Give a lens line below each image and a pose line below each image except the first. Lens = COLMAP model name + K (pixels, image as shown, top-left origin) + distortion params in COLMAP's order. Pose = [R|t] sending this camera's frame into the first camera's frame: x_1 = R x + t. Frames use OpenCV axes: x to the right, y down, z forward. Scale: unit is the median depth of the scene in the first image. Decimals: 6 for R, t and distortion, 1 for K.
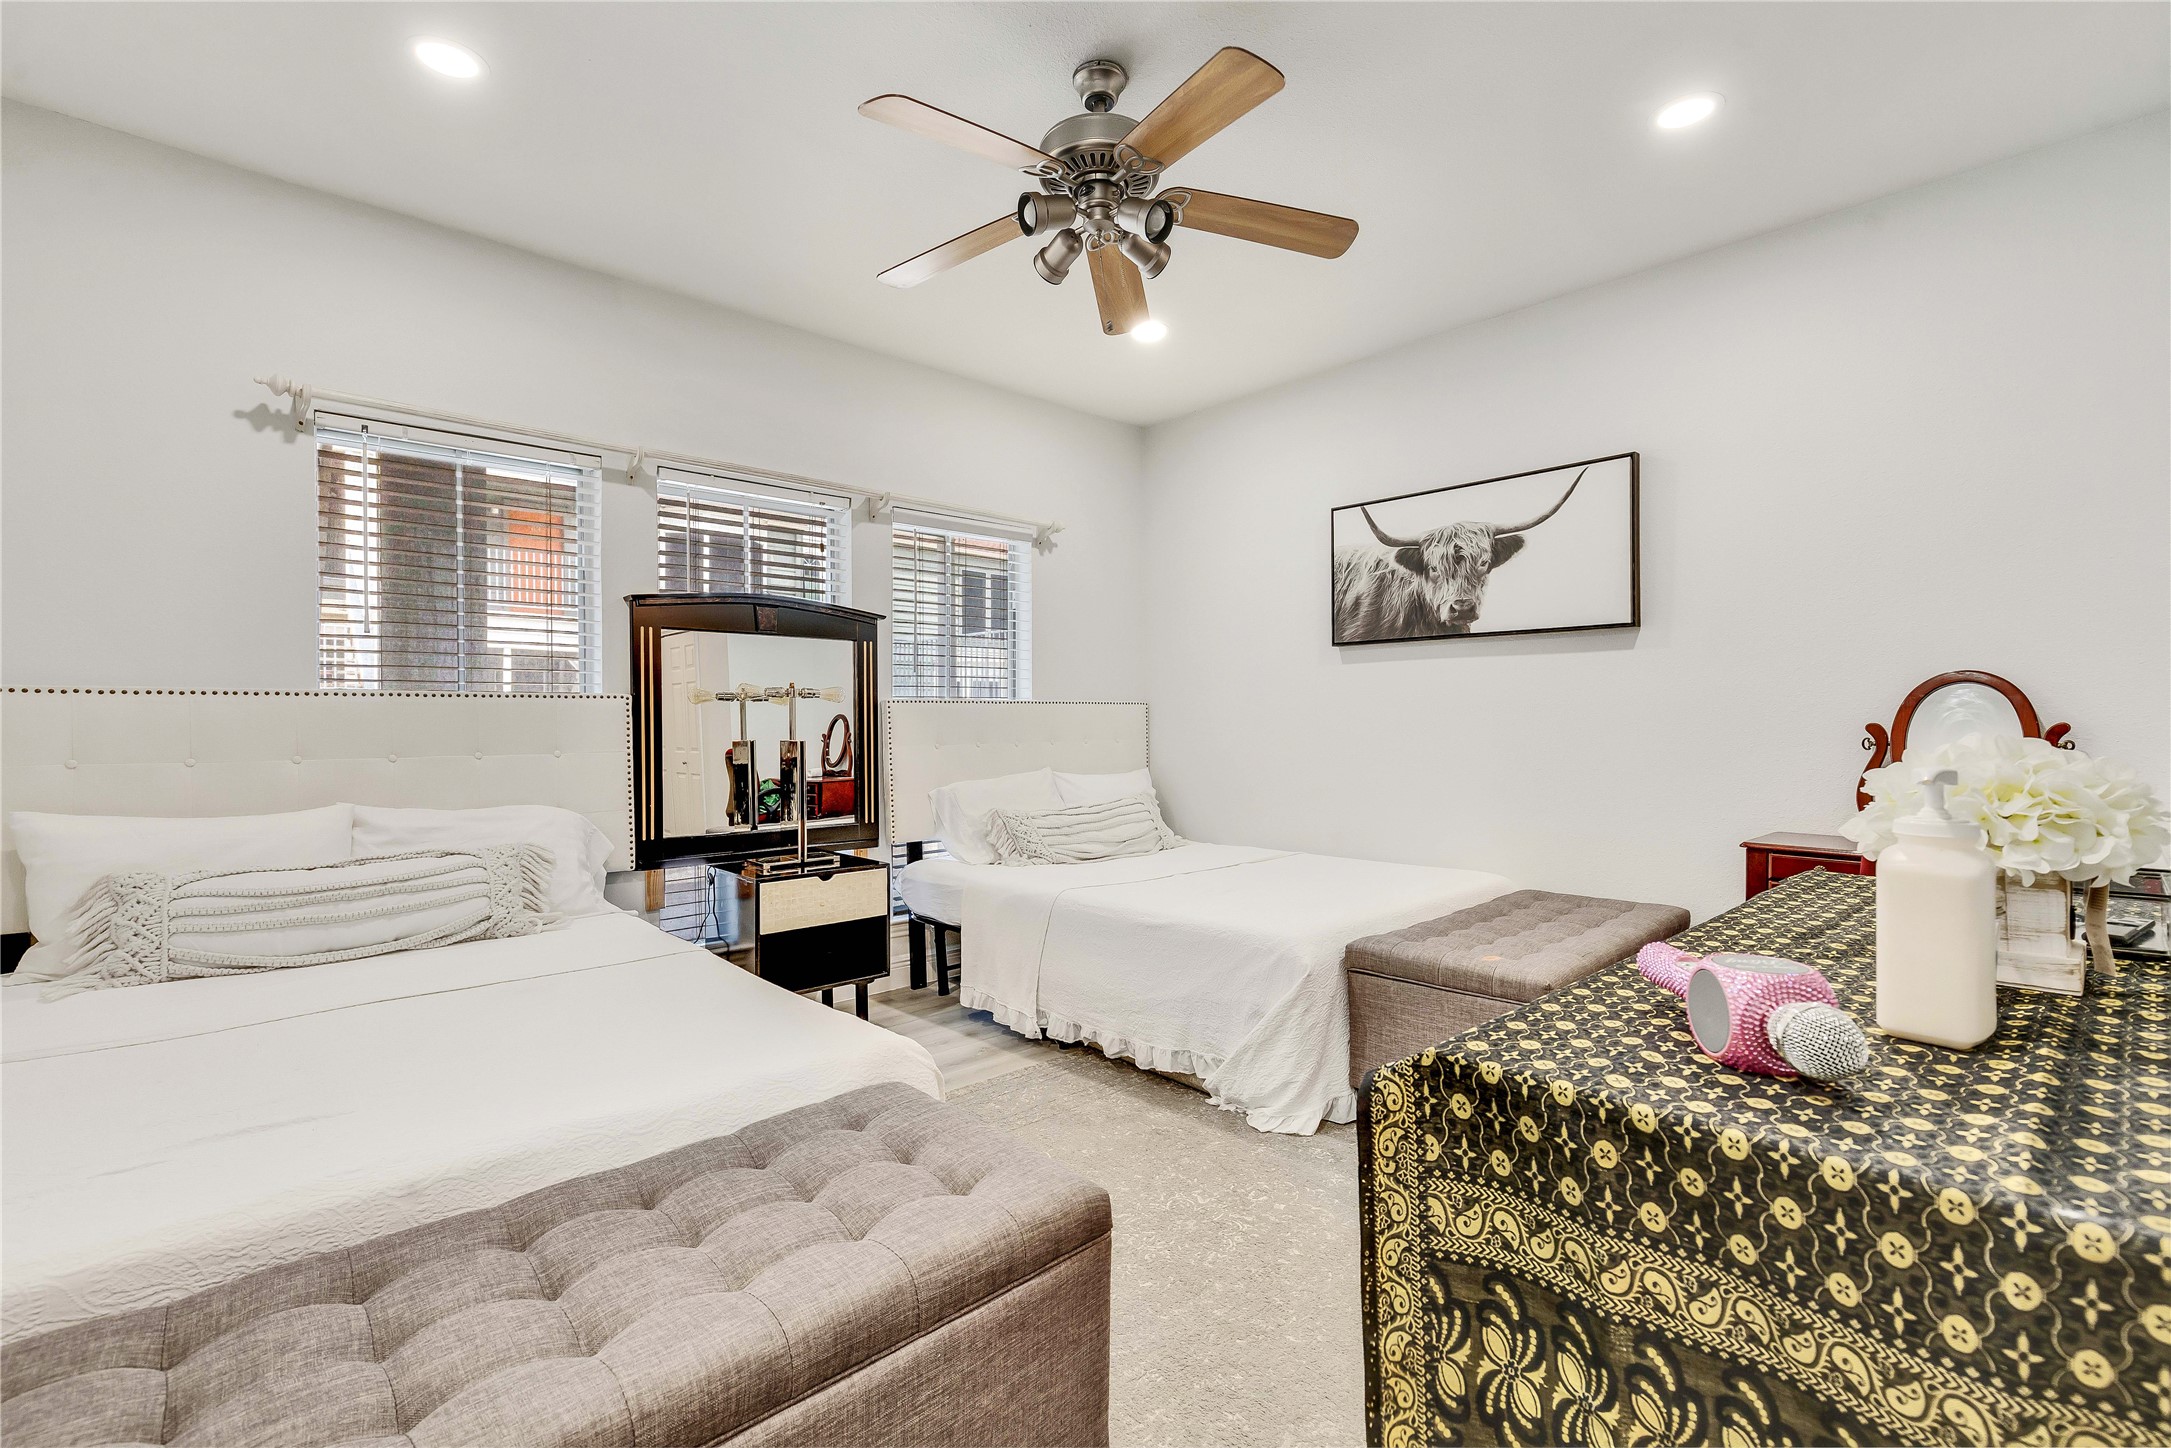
lens RADIAL K [[950.7, 0, 1085.5], [0, 950.7, 724.0], [0, 0, 1]] dist [-0.011923, -0.000018]
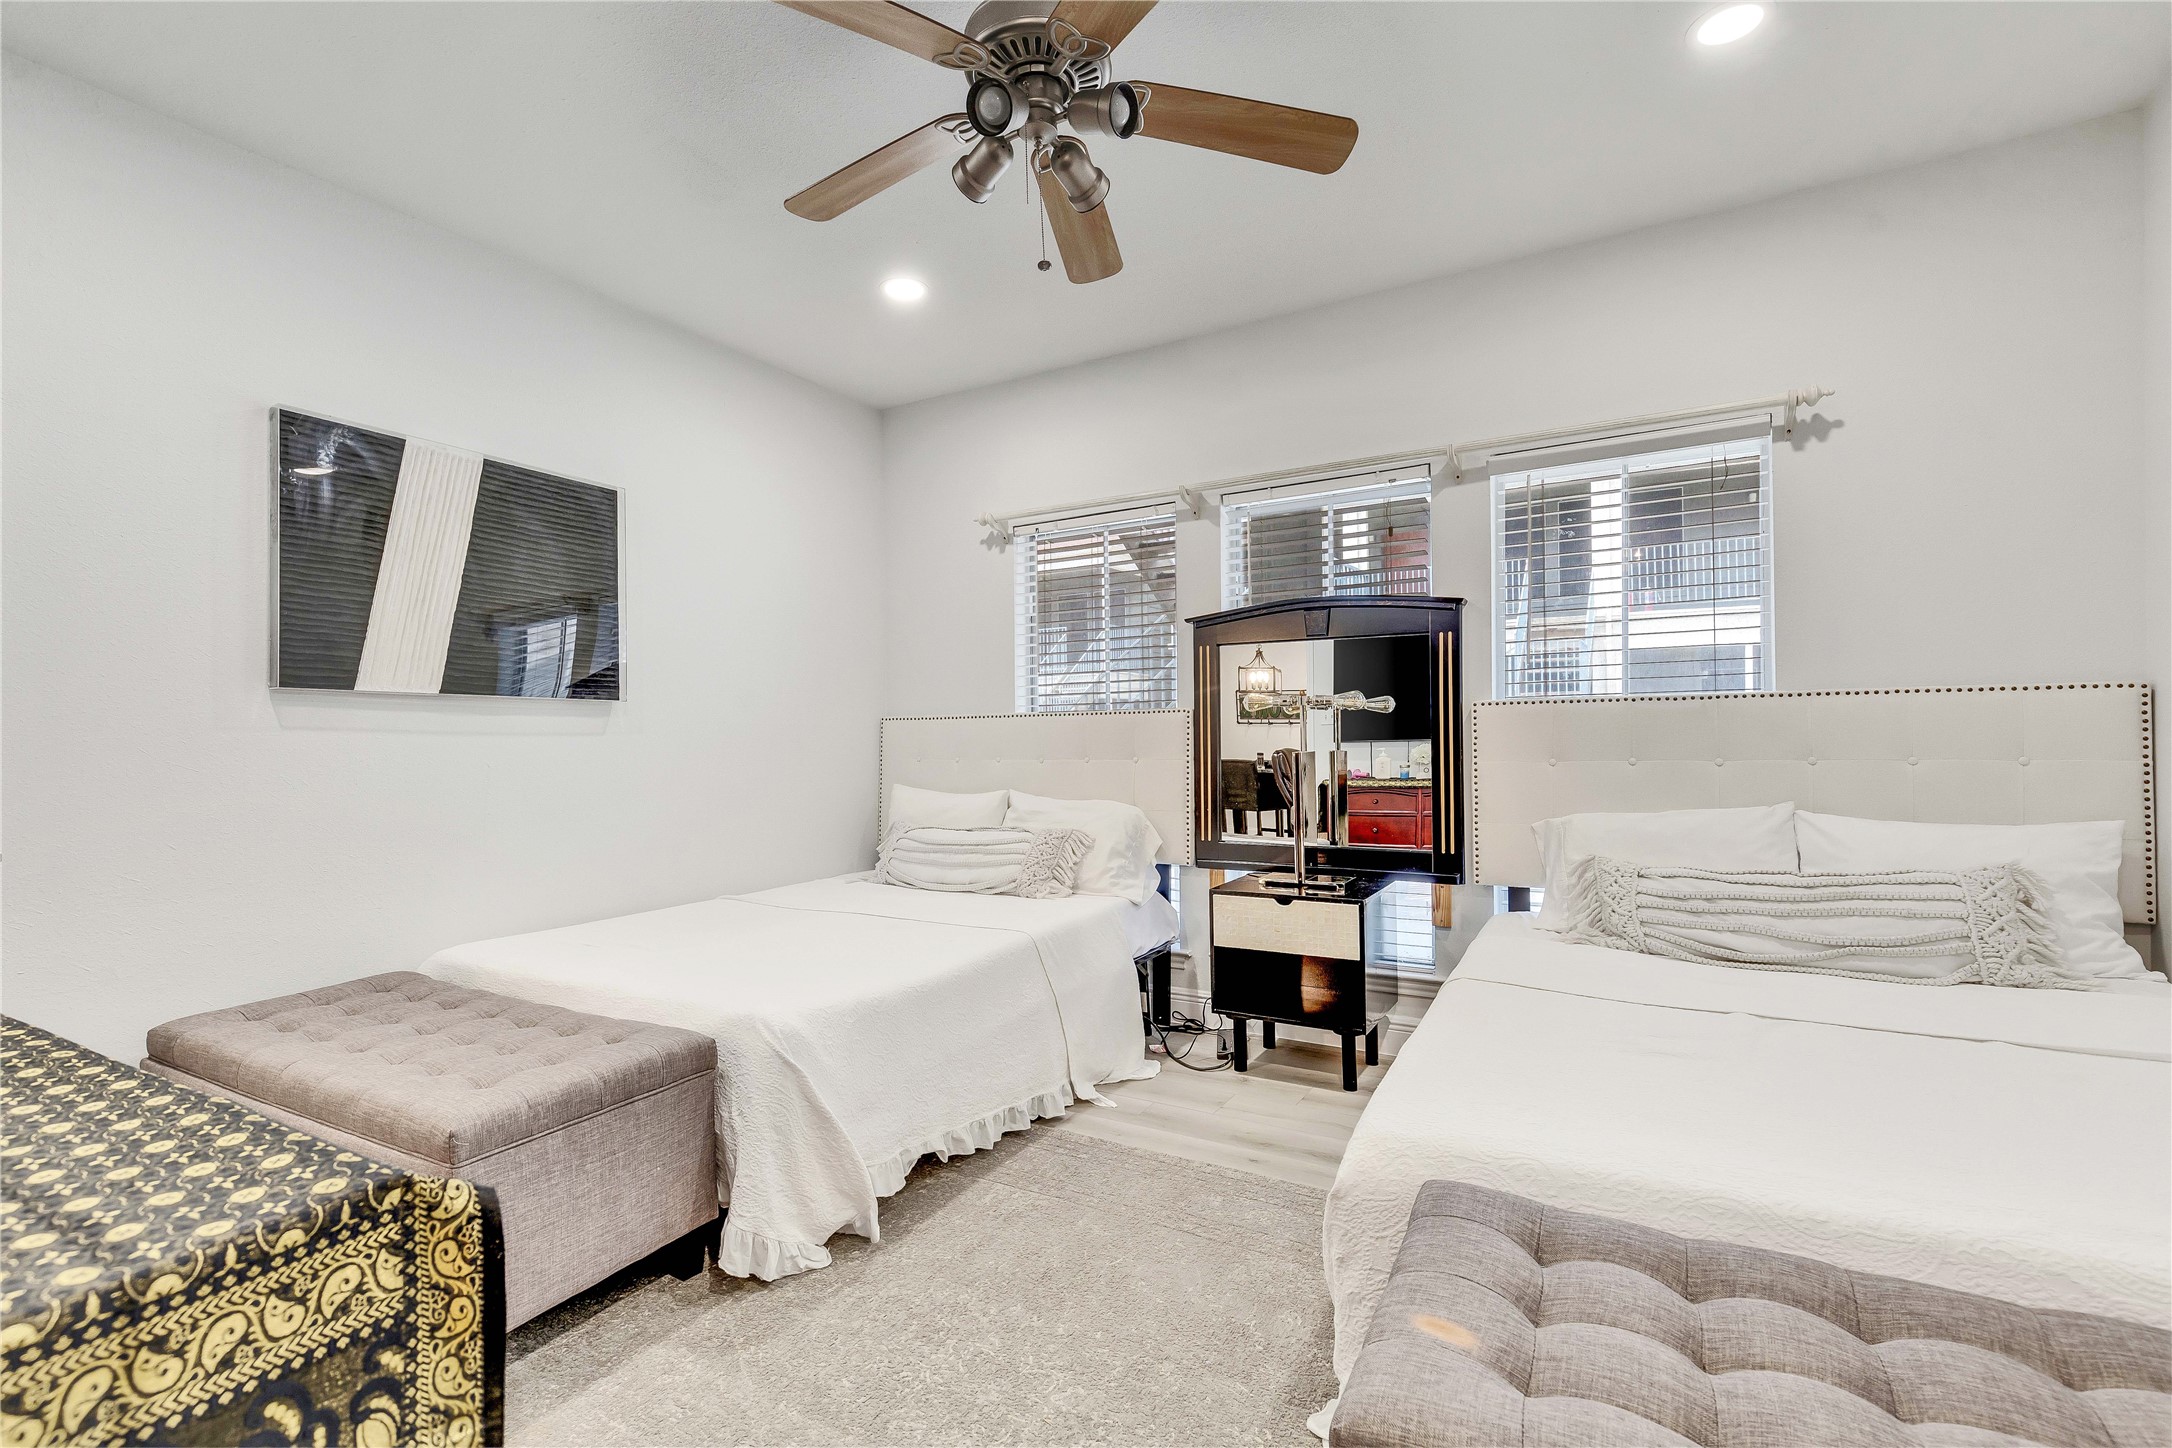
lens RADIAL K [[977.9, 0, 1081.6], [0, 977.9, 729.2], [0, 0, 1]] dist [0.010401, -0.001284]
pose [[0.298014, -0.010659, -0.954502, 0.483855], [0.008331, 0.999929, -0.008565, 0.001516], [0.954525, -0.005399, 0.298082, 0.445445]]
